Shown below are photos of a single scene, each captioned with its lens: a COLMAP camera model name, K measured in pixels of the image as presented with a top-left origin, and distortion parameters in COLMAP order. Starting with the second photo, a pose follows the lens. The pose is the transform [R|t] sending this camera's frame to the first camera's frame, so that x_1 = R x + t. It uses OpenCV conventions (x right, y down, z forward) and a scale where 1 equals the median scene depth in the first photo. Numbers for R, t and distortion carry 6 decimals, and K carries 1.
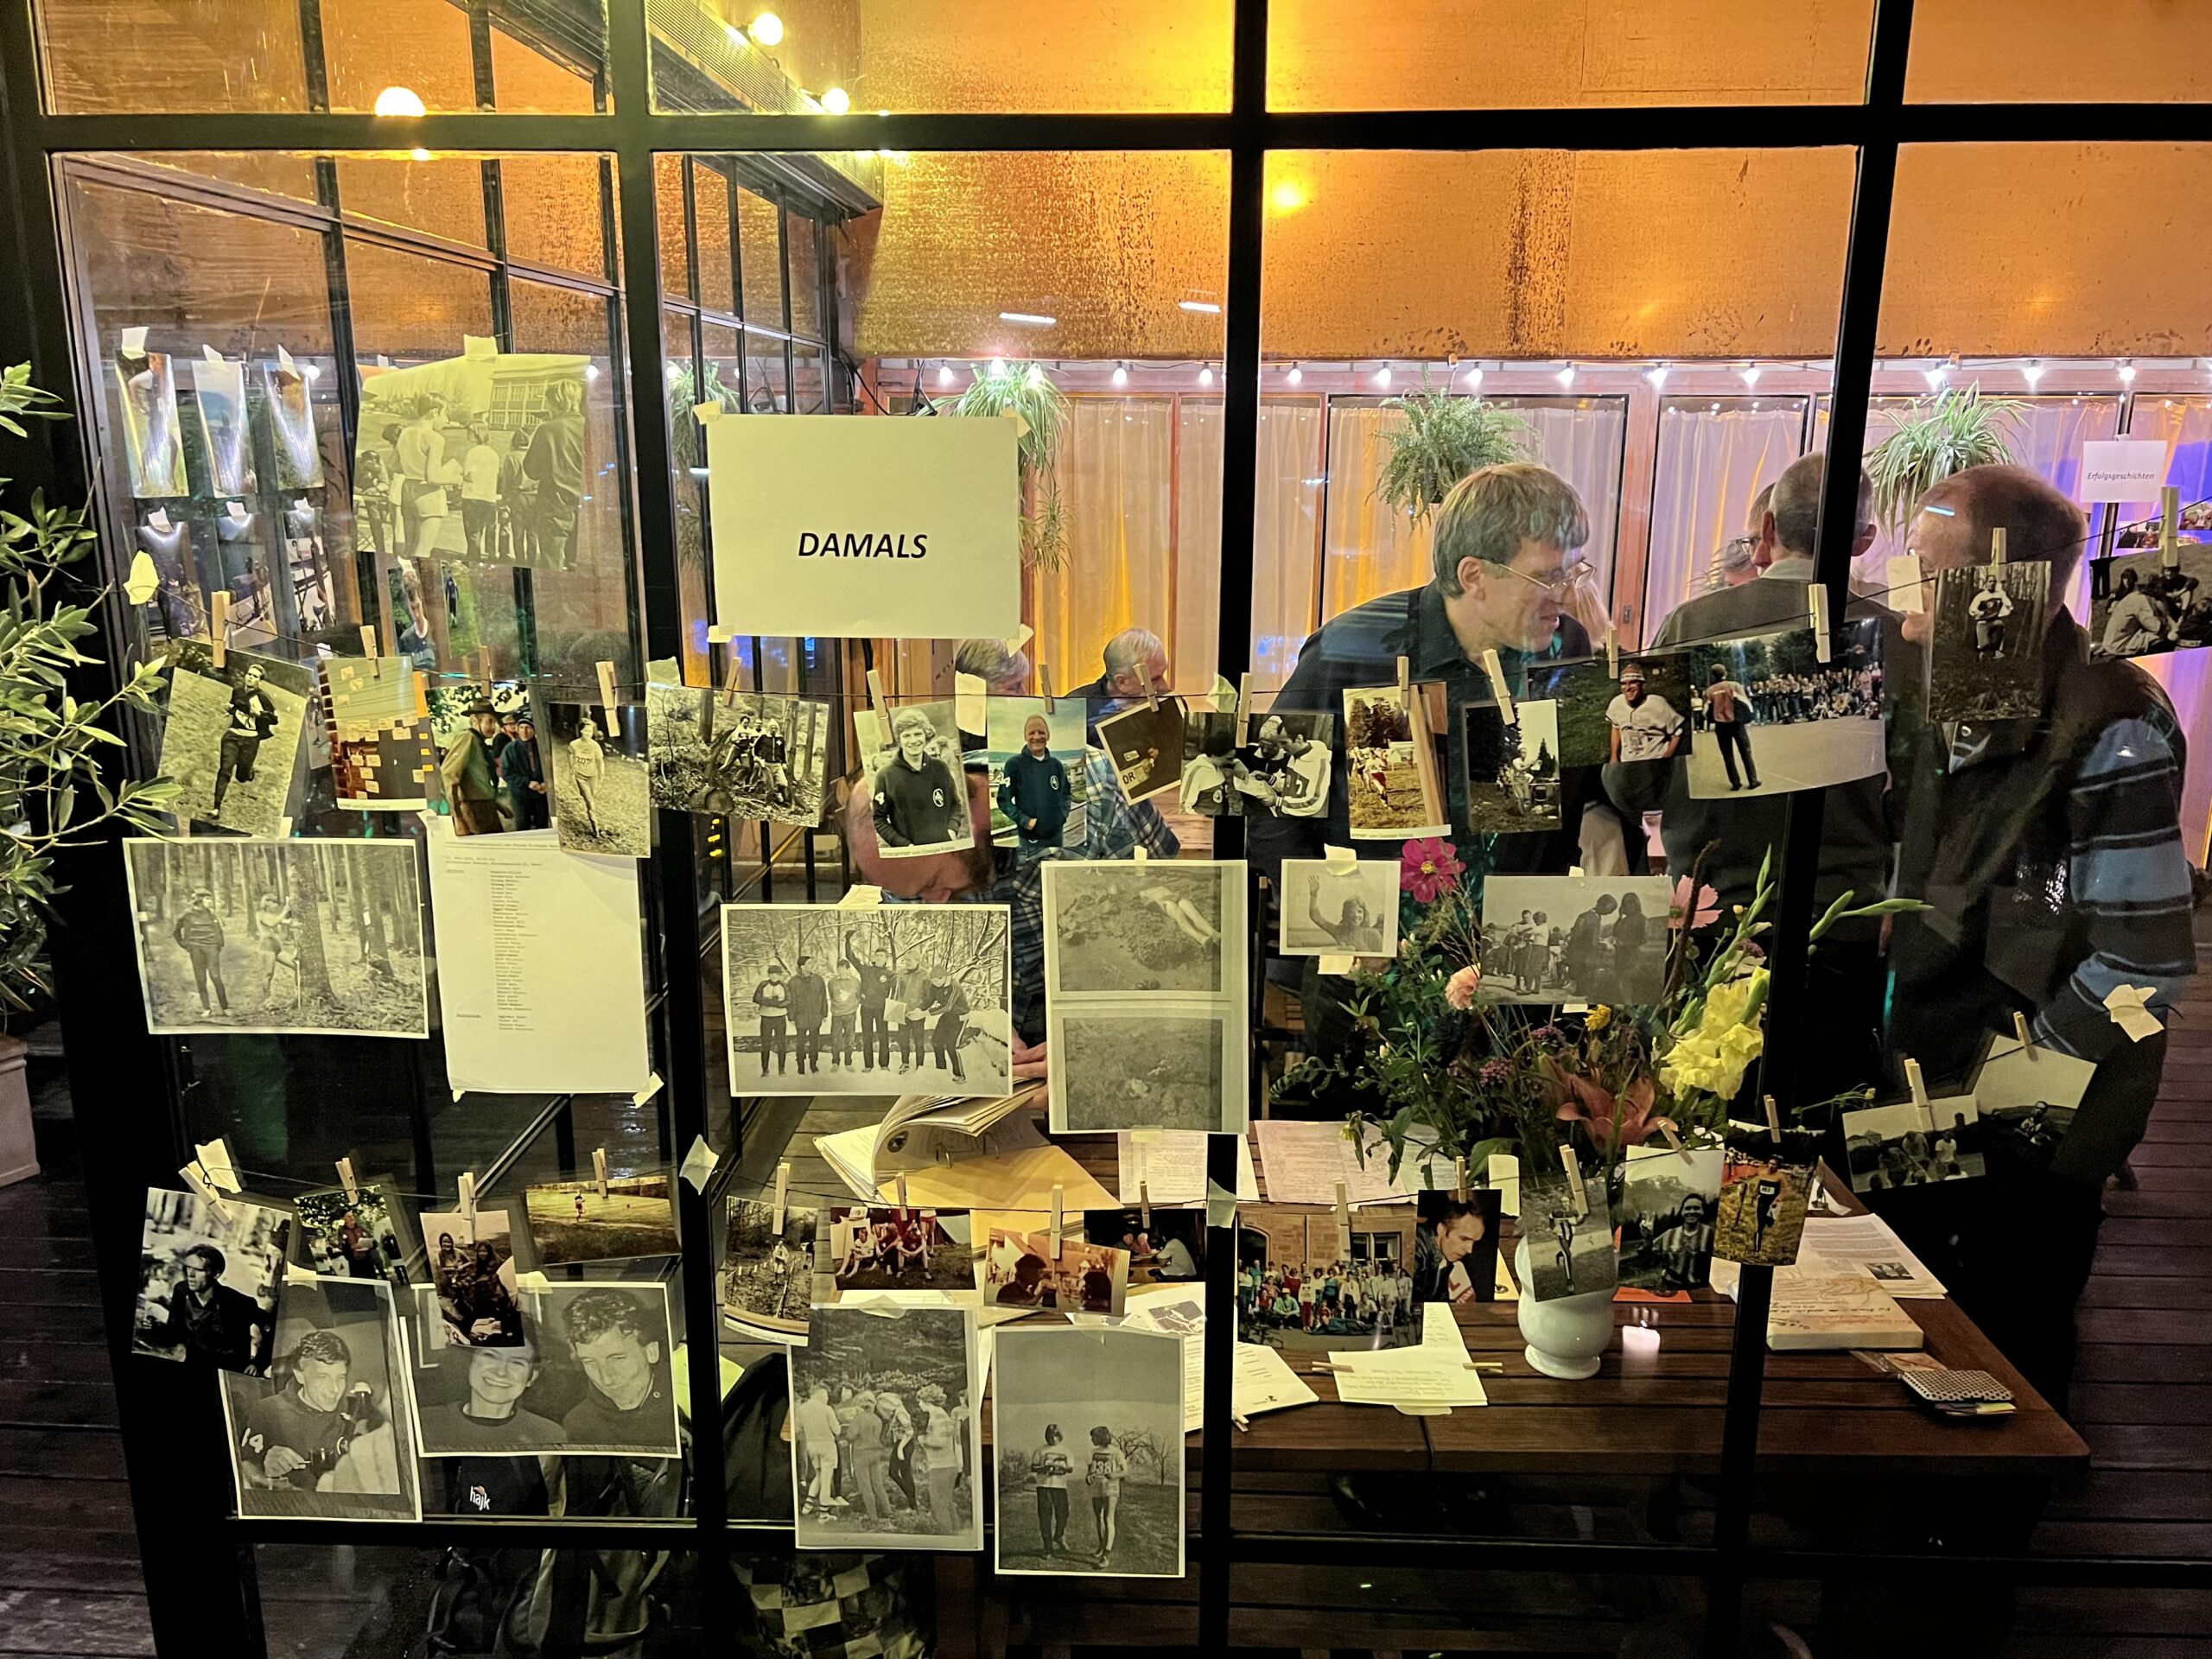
lens RADIAL K [[1651.1, 0, 1105.8], [0, 1651.1, 840.1], [0, 0, 1]] dist [0.089326, -0.142082]
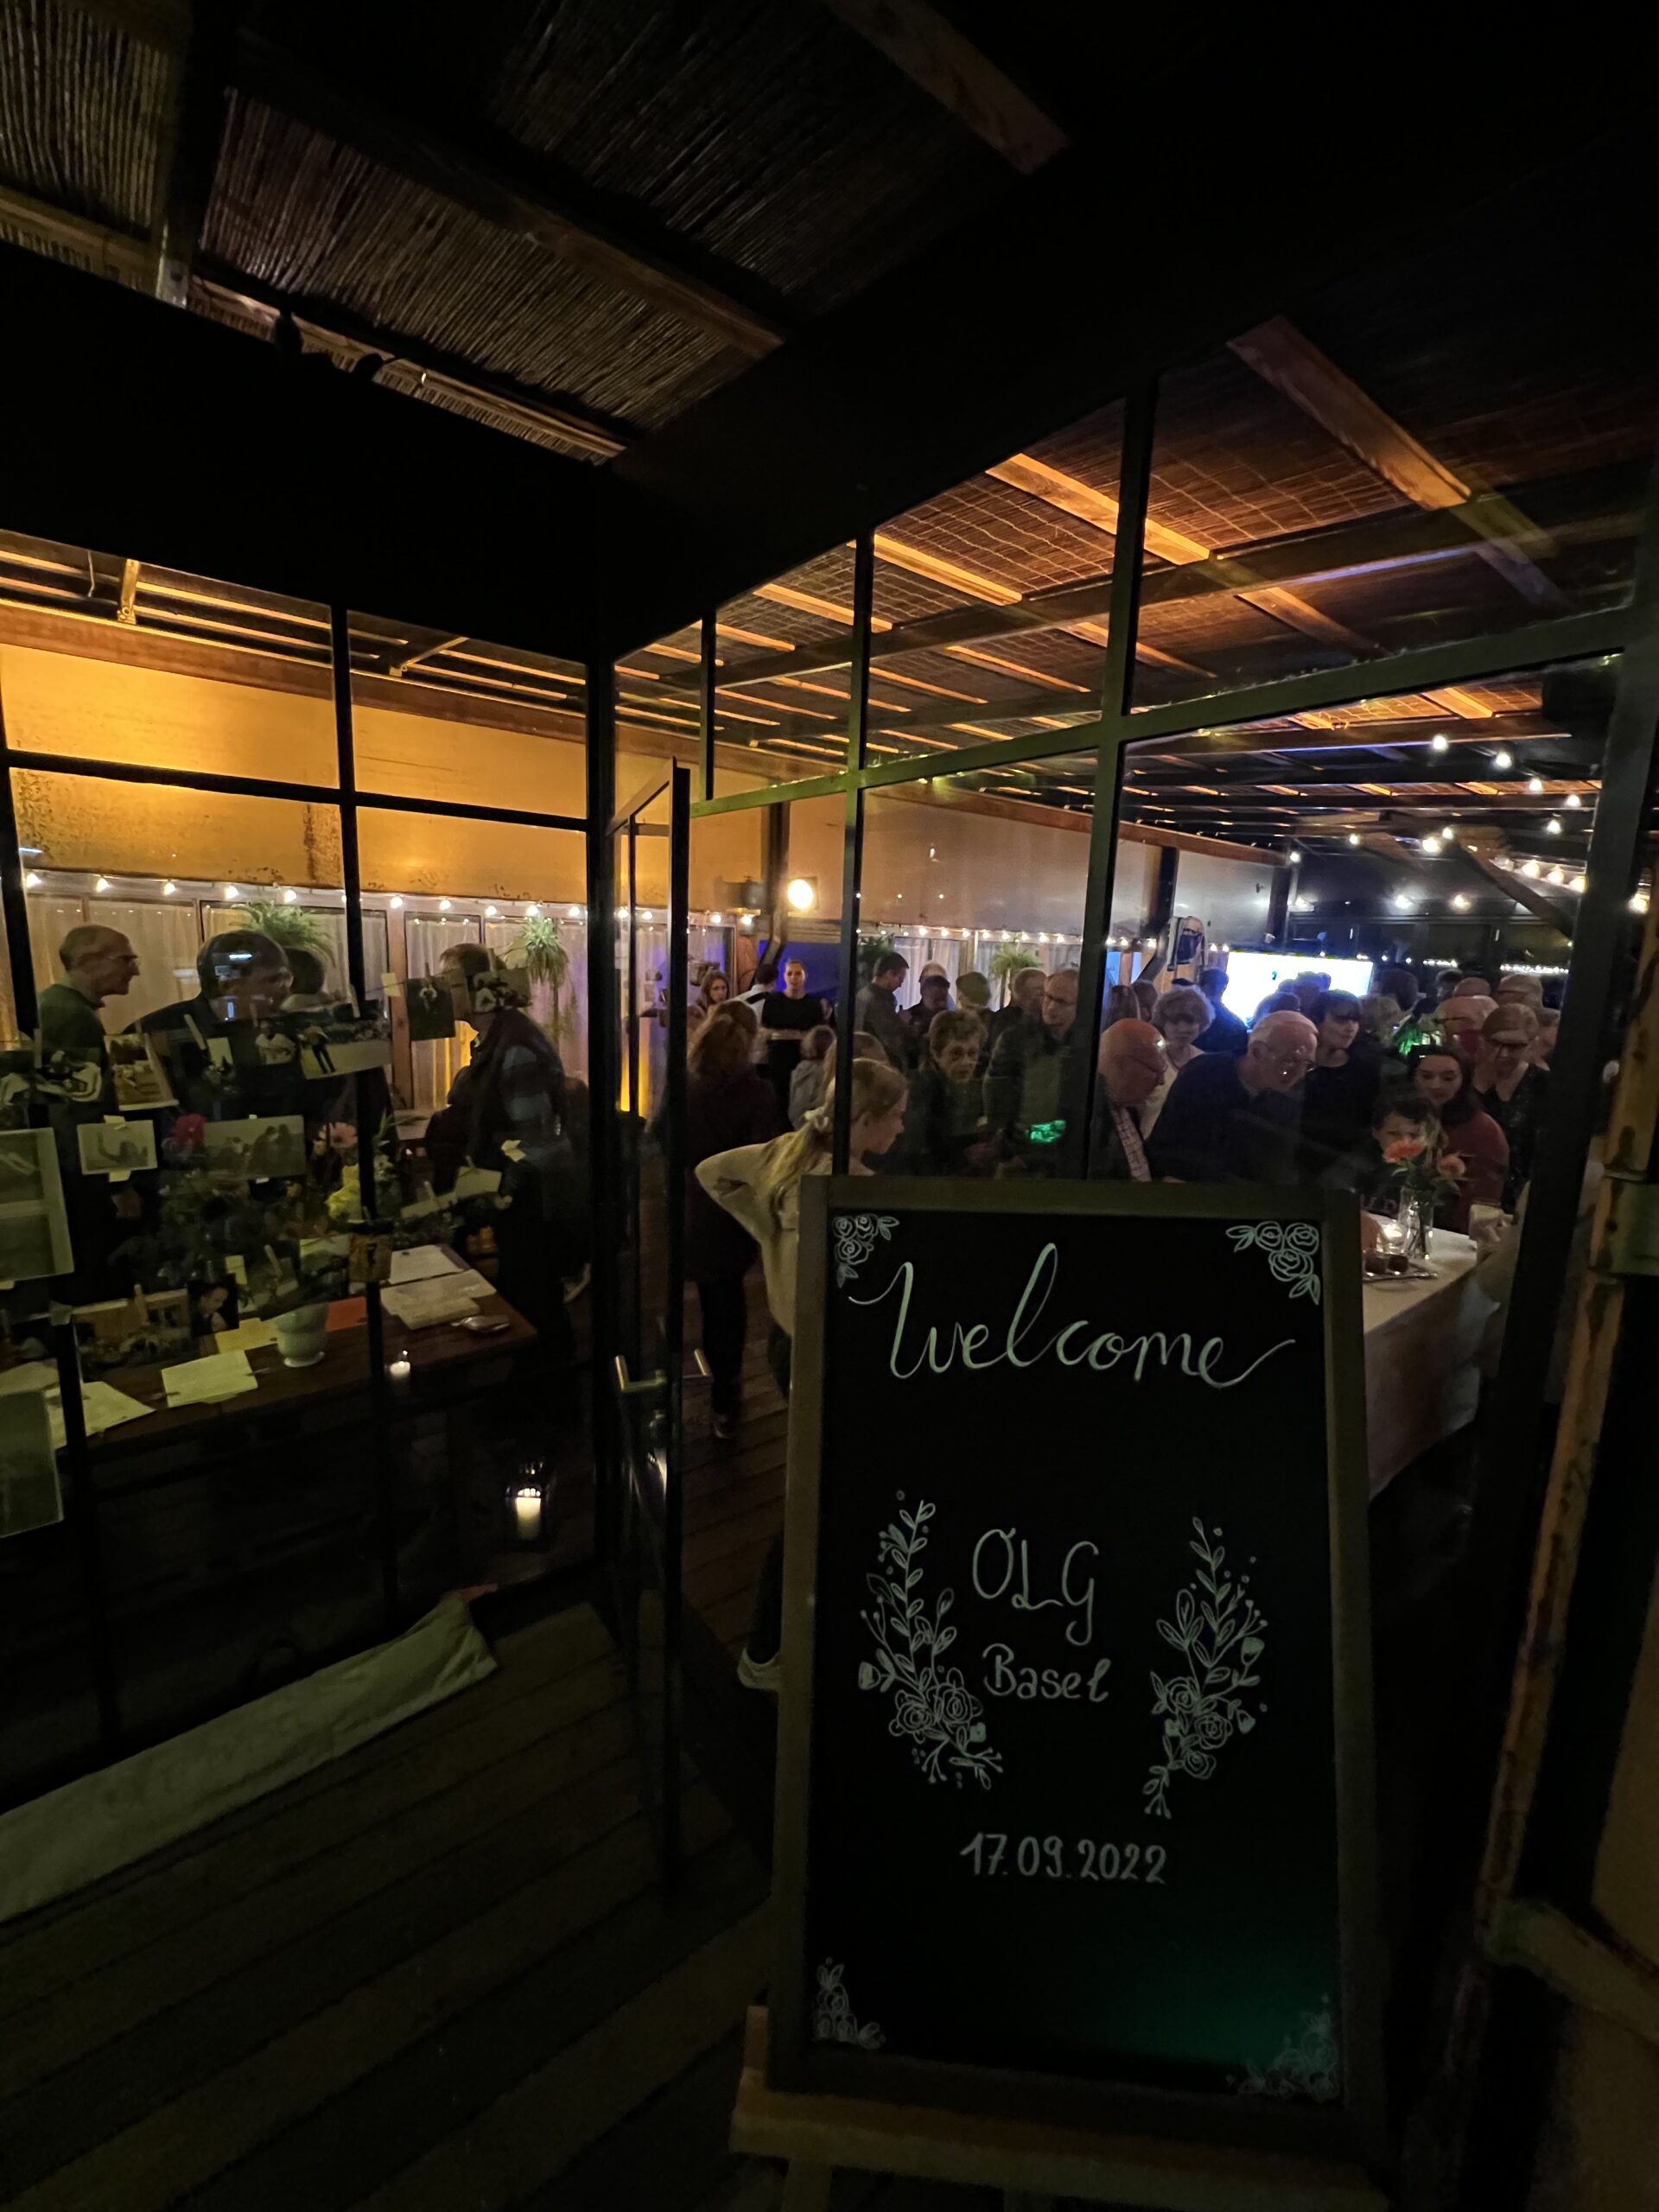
lens RADIAL K [[878.9, 0, 829.5], [0, 878.9, 1106.0], [0, 0, 1]] dist [-0.000849, -0.000333]
pose [[0.765136, -0.085455, 0.638172, 0.125692], [0.117238, 0.993075, -0.007584, 0.100221], [-0.633105, 0.080621, 0.769856, -0.354528]]
